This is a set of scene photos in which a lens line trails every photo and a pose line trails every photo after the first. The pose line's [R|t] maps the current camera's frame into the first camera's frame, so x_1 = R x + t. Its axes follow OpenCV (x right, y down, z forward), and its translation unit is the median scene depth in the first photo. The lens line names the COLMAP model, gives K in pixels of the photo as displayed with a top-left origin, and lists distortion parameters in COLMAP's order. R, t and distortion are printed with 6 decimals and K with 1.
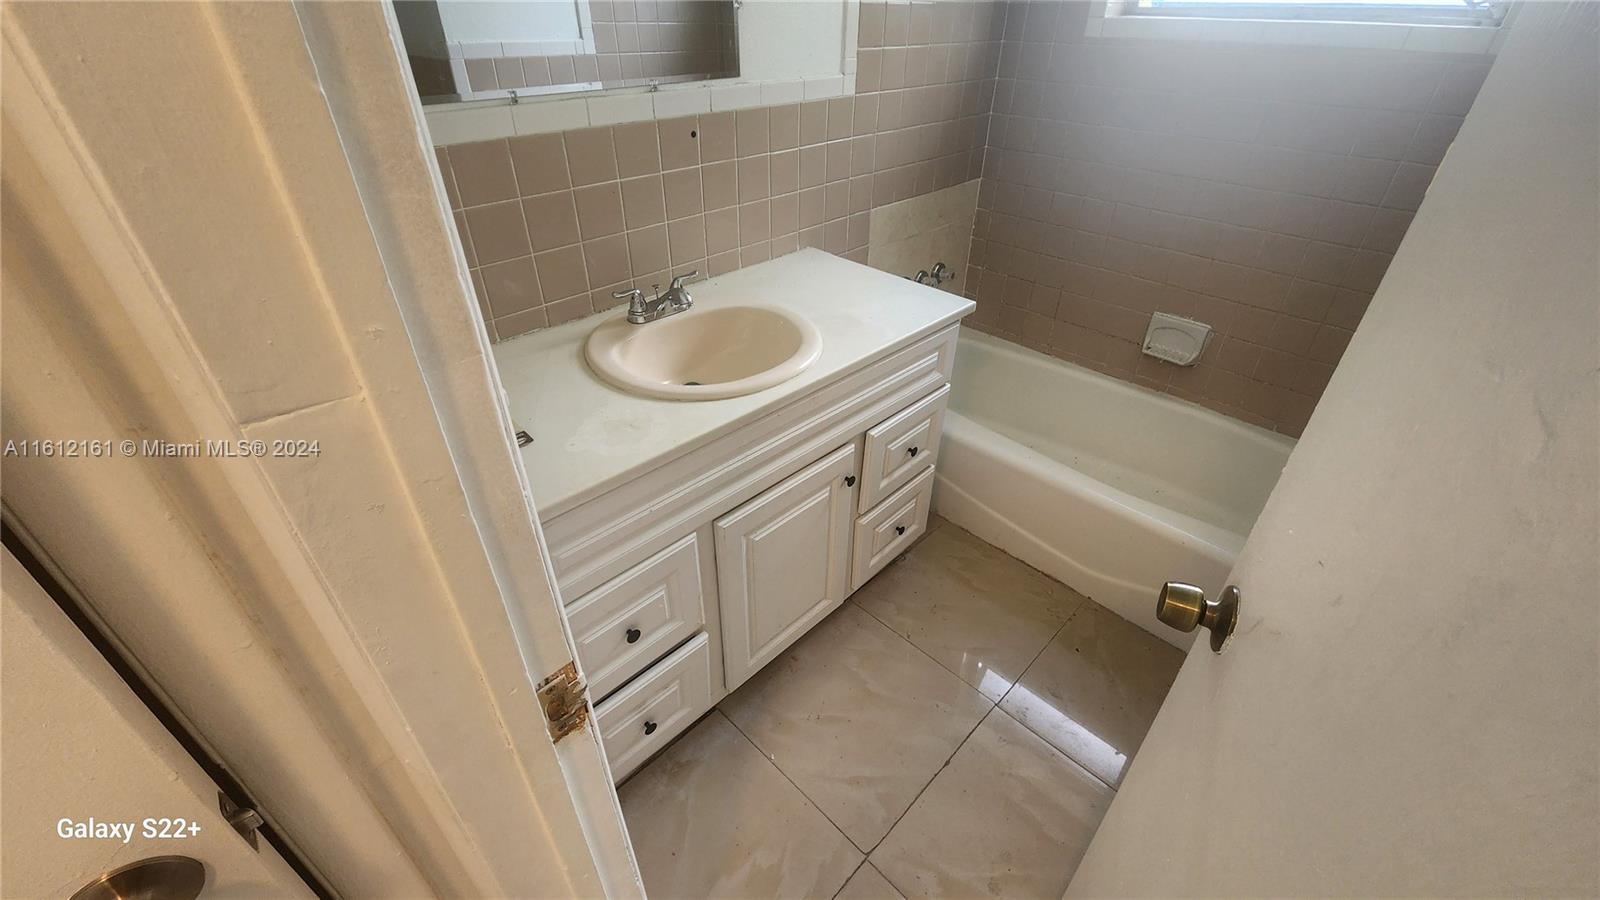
lens RADIAL K [[658.2, 0, 803.0], [0, 658.2, 439.0], [0, 0, 1]] dist [-0.002605, -0.000204]
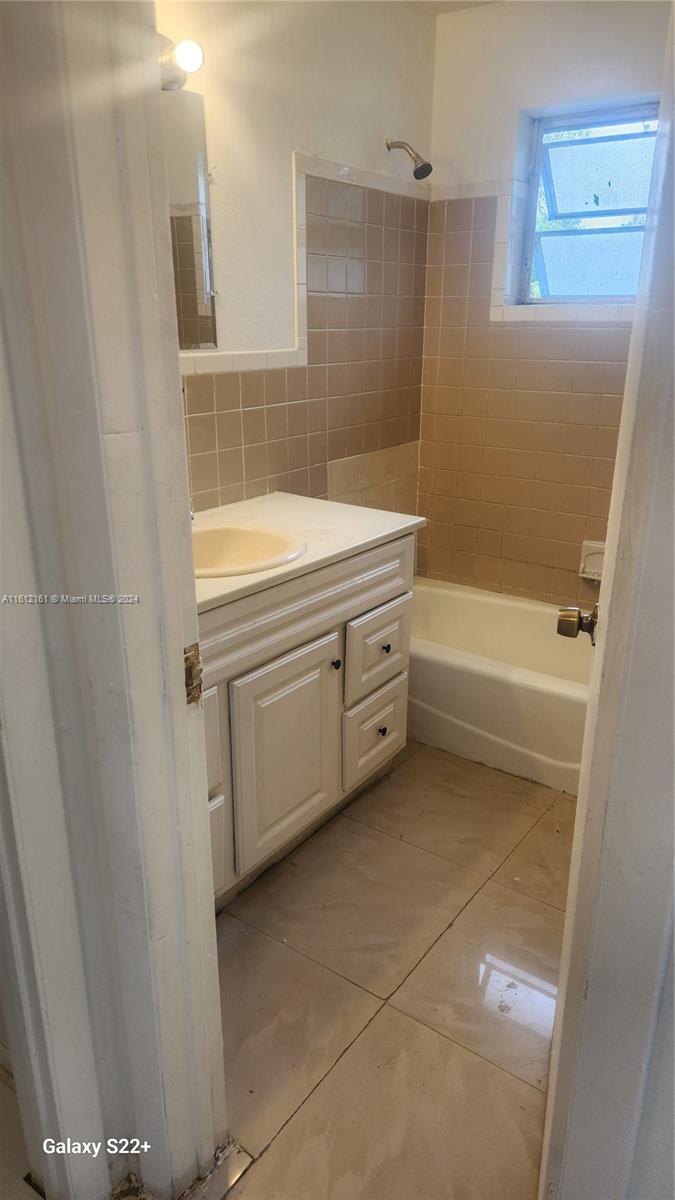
lens RADIAL K [[803.6, 0, 357.3], [0, 803.6, 599.2], [0, 0, 1]] dist [0.091120, -0.084867]
pose [[0.985878, -0.059312, 0.156613, -0.091868], [0.095366, 0.967575, -0.233891, 0.248179], [-0.137662, 0.245523, 0.959566, -0.328955]]
